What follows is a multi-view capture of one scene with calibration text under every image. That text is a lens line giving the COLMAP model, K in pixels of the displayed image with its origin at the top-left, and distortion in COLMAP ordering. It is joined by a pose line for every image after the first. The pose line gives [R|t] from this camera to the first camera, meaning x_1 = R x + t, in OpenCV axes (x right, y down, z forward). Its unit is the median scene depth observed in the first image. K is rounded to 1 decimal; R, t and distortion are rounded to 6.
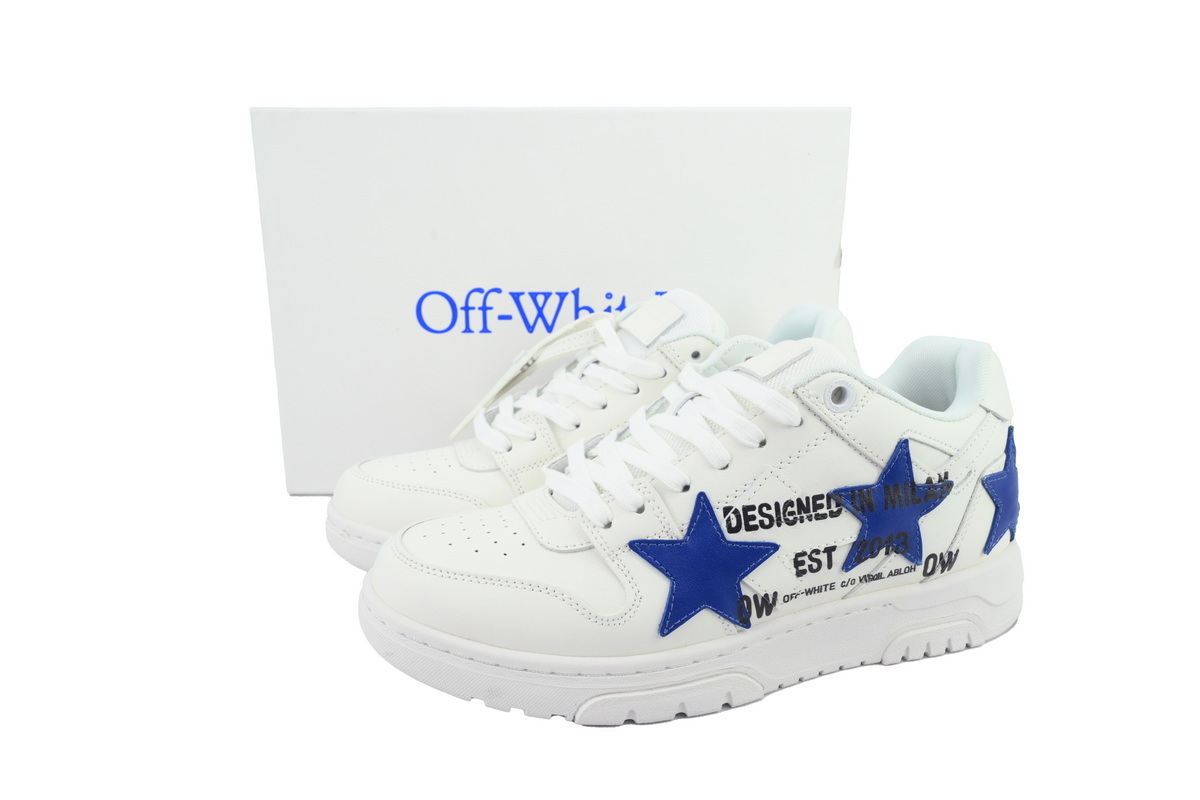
lens RADIAL K [[854.9, 0, 600.0], [0, 854.9, 400.0], [0, 0, 1]] dist [-0.000230, 0.000249]
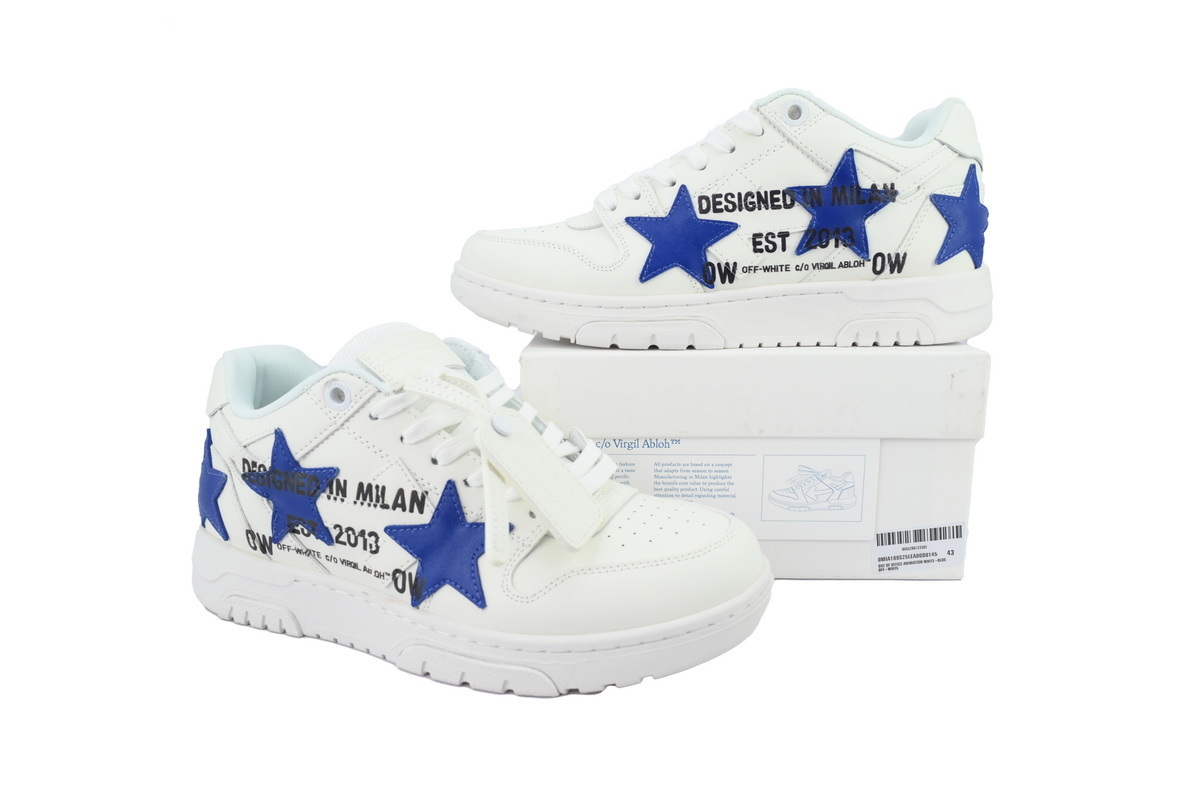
lens RADIAL K [[854.9, 0, 600.0], [0, 854.9, 400.0], [0, 0, 1]] dist [-0.000230, 0.000249]
pose [[0.954594, 0.060079, -0.291788, 0.400295], [-0.074910, 0.996391, -0.039915, 0.500154], [0.288337, 0.059960, 0.955650, -0.293616]]
